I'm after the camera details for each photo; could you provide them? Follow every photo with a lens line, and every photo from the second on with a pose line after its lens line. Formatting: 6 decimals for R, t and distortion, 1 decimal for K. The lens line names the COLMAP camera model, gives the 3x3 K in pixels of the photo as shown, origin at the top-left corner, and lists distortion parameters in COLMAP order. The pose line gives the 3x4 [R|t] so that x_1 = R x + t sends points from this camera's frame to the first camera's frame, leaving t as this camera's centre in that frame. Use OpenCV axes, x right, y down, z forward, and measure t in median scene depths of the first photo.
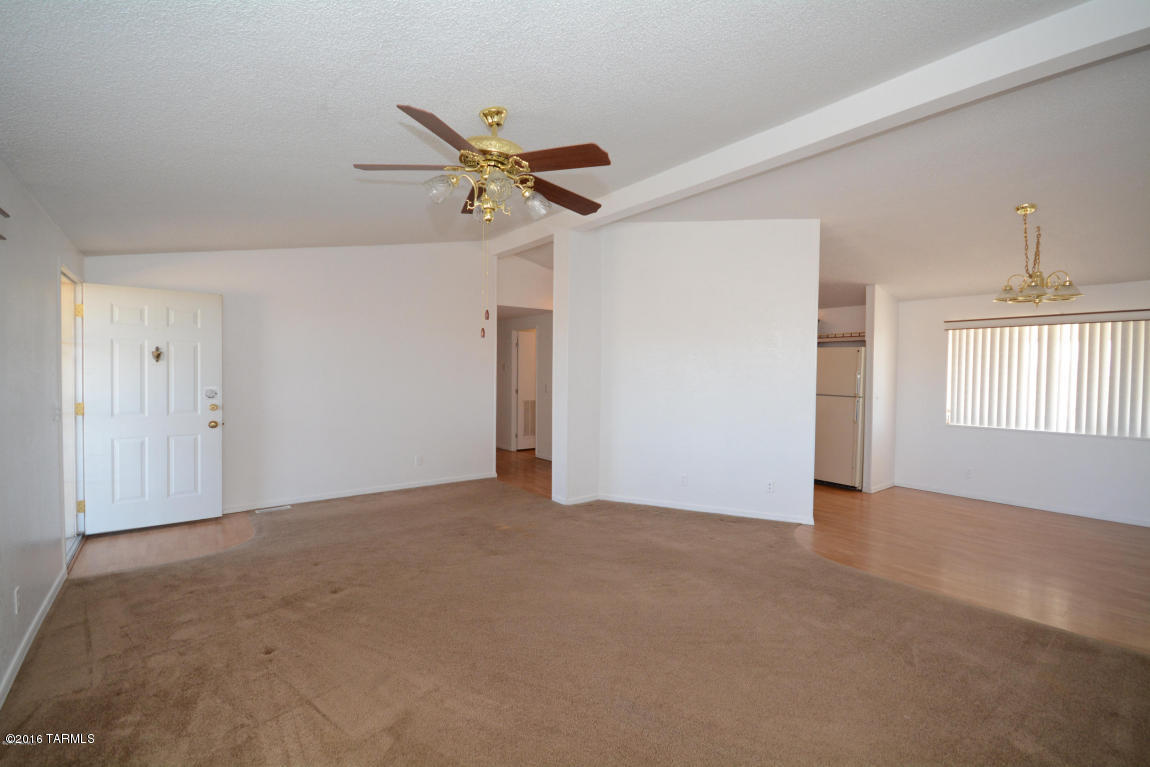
lens RADIAL K [[504.7, 0, 575.0], [0, 504.7, 383.5], [0, 0, 1]] dist [-0.027283, -0.000527]
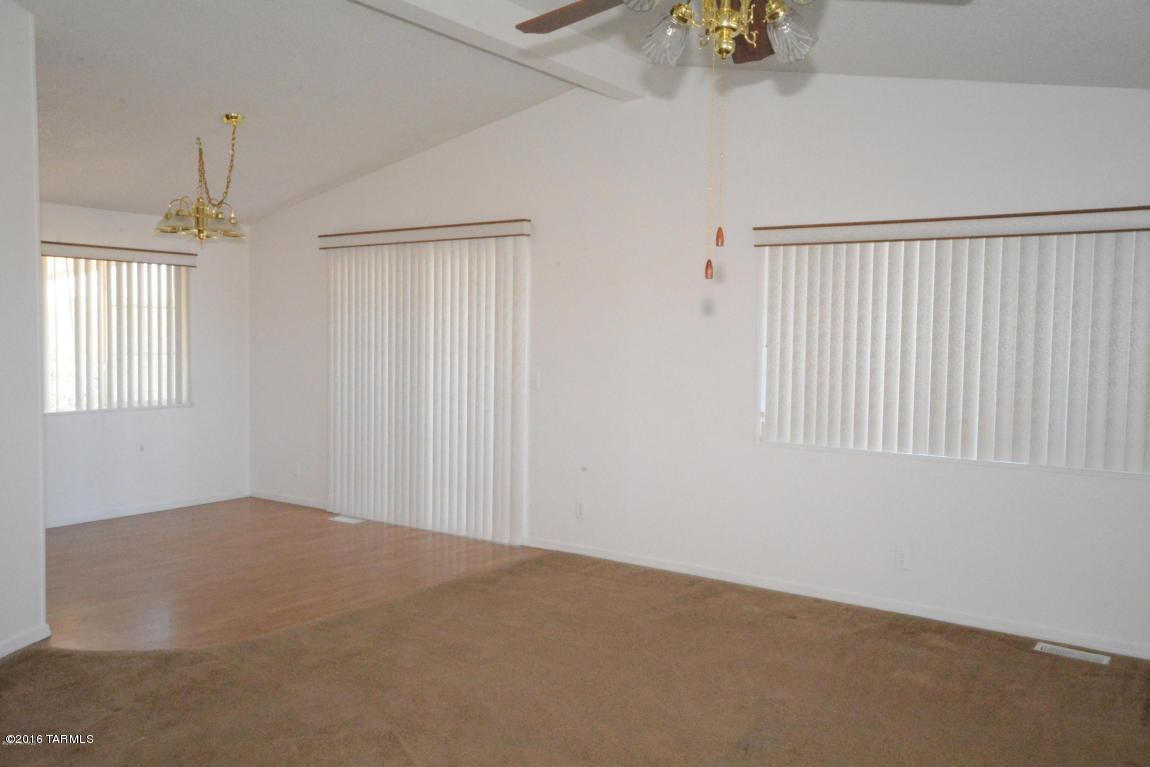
lens RADIAL K [[944.2, 0, 575.0], [0, 944.2, 383.5], [0, 0, 1]] dist [-0.008292, -0.006587]
pose [[-0.262329, -0.052977, 0.963523, -0.624259], [-0.008299, 0.998579, 0.052645, -0.020764], [-0.964943, 0.005814, -0.262396, 0.808709]]
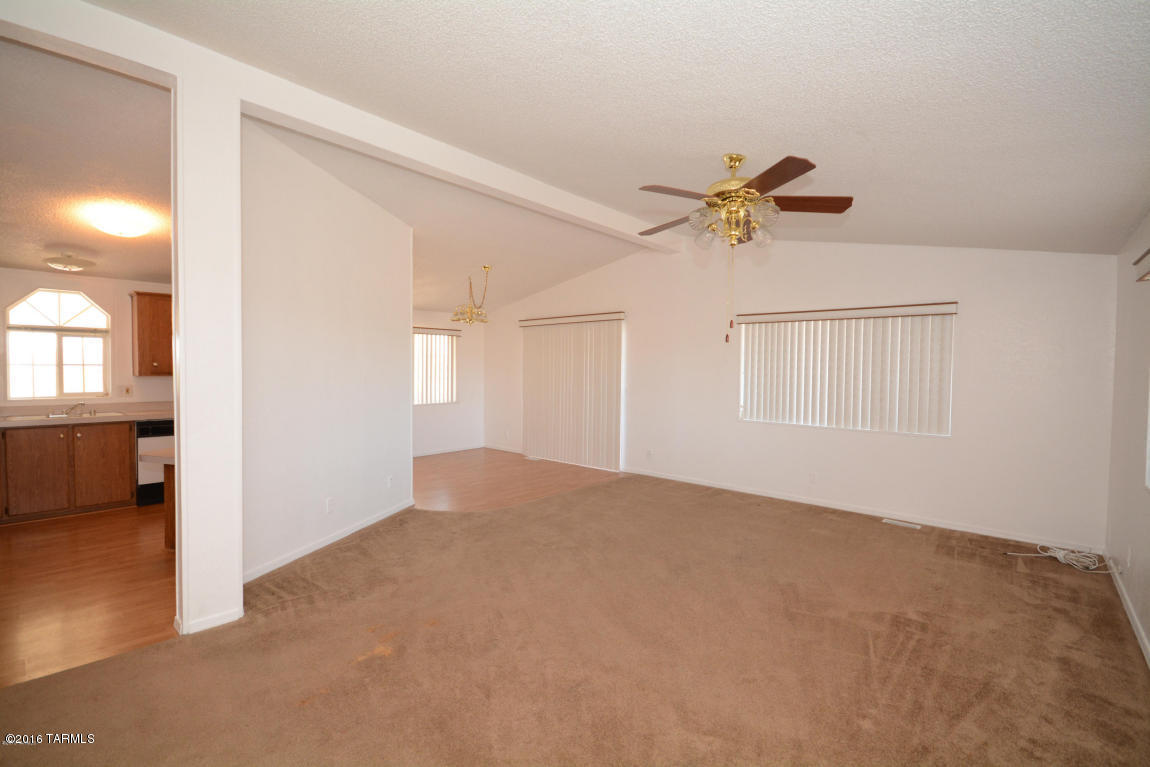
lens RADIAL K [[504.7, 0, 575.0], [0, 504.7, 383.5], [0, 0, 1]] dist [-0.027283, -0.000527]
pose [[-0.156460, -0.031875, 0.987170, -0.663246], [-0.003075, 0.999490, 0.031785, -0.020310], [-0.987680, 0.001937, -0.156478, 0.836044]]
